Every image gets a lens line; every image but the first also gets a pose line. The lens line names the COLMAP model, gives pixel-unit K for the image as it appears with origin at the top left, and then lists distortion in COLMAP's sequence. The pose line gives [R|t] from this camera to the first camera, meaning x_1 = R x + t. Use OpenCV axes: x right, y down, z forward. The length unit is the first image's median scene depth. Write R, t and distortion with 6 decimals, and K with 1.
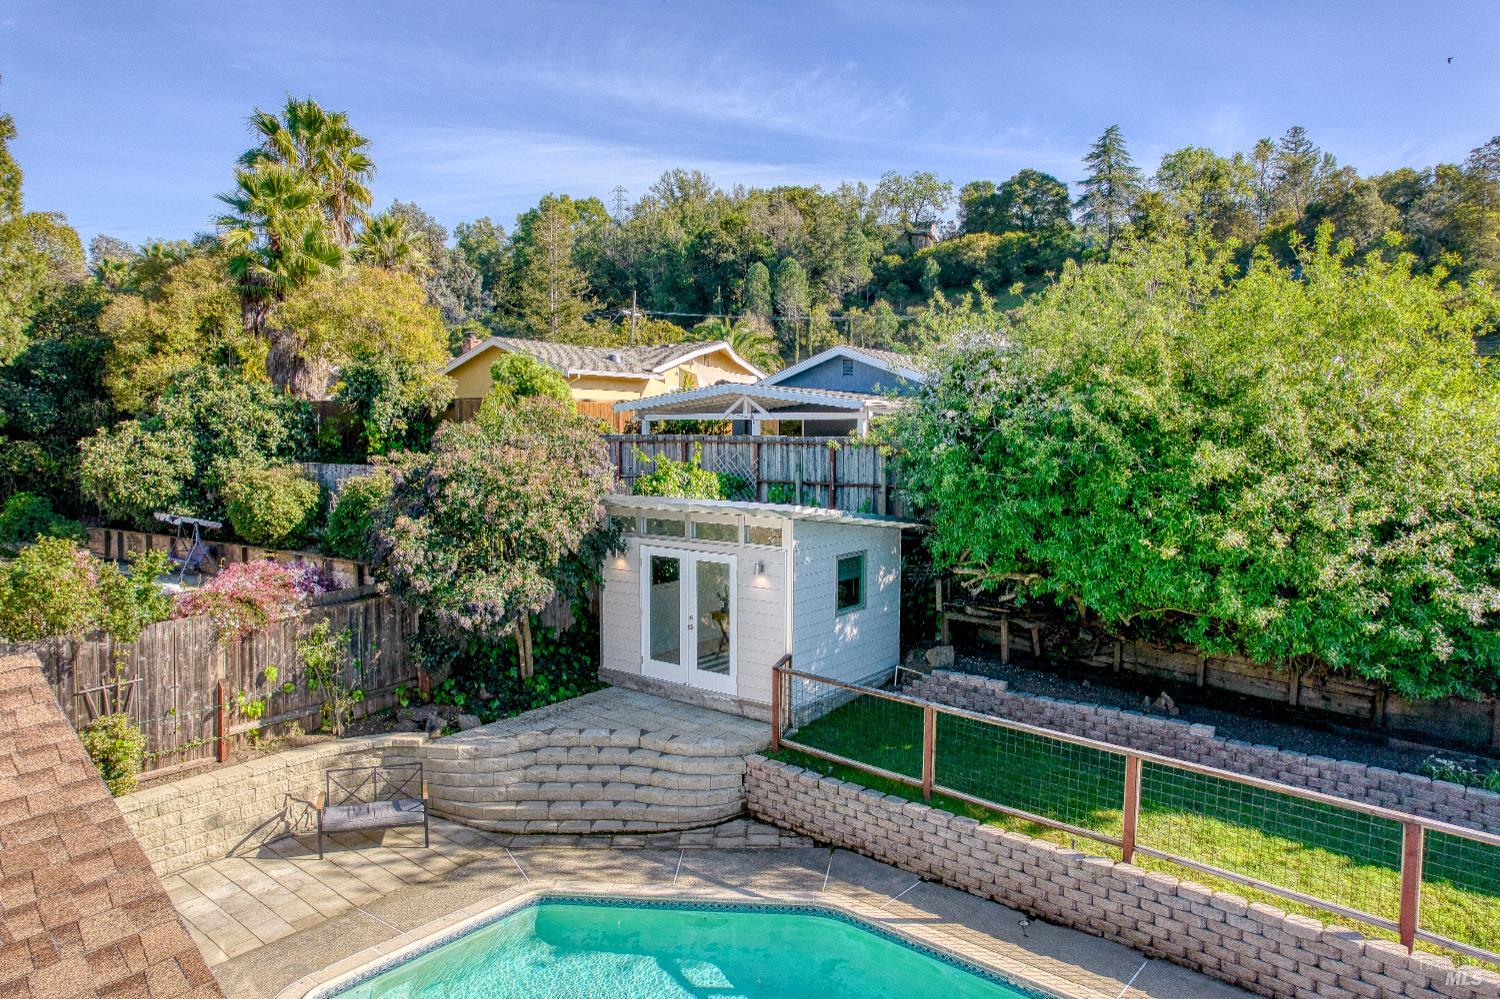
lens RADIAL K [[961.9, 0, 750.0], [0, 961.9, 499.5], [0, 0, 1]] dist [-0.086346, 0.070565]
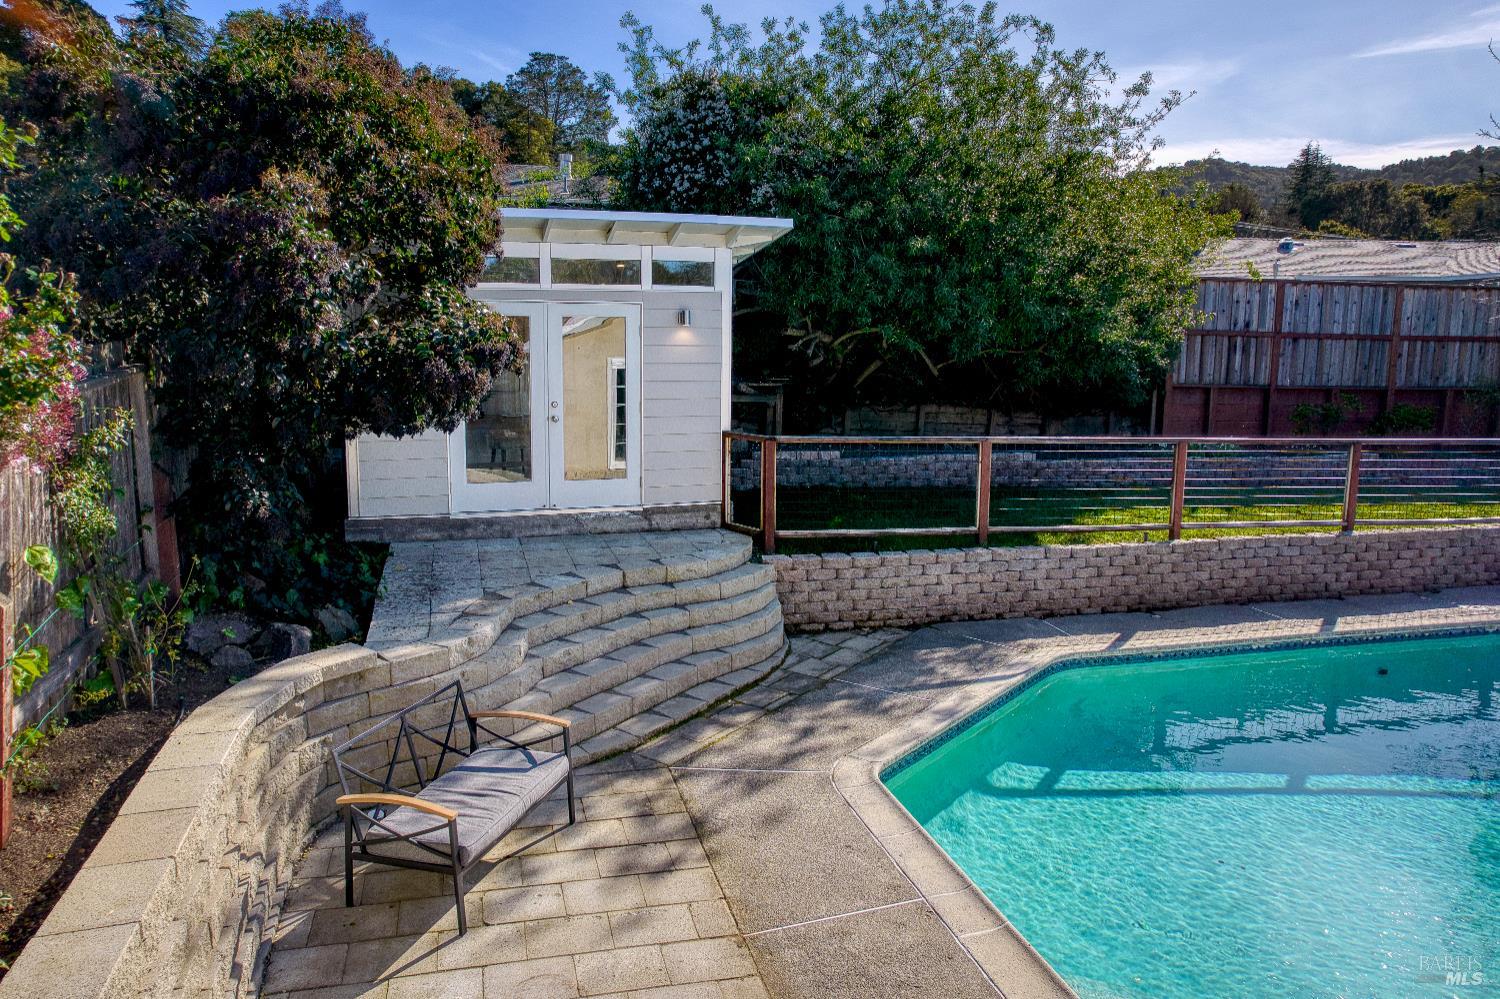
lens RADIAL K [[975.7, 0, 734.7], [0, 975.7, 453.4], [0, 0, 1]] dist [-0.071430, 0.062473]
pose [[0.597999, -0.099059, 0.795352, -0.671895], [0.058430, 0.995081, 0.080004, 0.139216], [-0.799364, -0.001370, 0.600845, 0.625482]]
